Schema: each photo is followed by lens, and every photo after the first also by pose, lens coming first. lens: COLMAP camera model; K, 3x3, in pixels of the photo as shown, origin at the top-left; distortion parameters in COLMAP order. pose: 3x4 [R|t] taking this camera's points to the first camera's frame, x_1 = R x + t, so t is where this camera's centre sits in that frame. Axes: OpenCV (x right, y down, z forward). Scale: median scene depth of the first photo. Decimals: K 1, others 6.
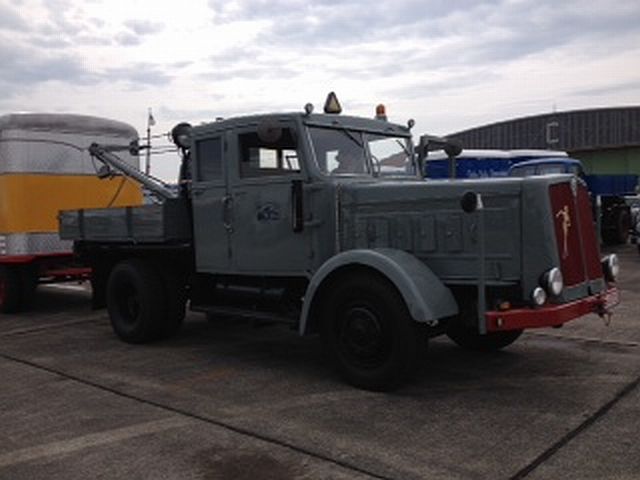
lens RADIAL K [[621.7, 0, 320.0], [0, 621.7, 240.0], [0, 0, 1]] dist [0.124494, -0.277123]
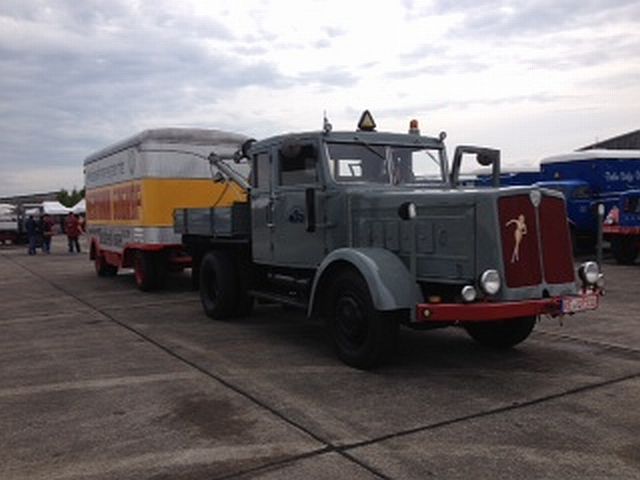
lens RADIAL K [[621.7, 0, 320.0], [0, 621.7, 240.0], [0, 0, 1]] dist [0.124494, -0.277123]
pose [[0.958821, 0.031505, -0.282259, 0.269570], [-0.030448, 0.999503, 0.008133, -0.006528], [0.282375, 0.000796, 0.959304, -0.121026]]
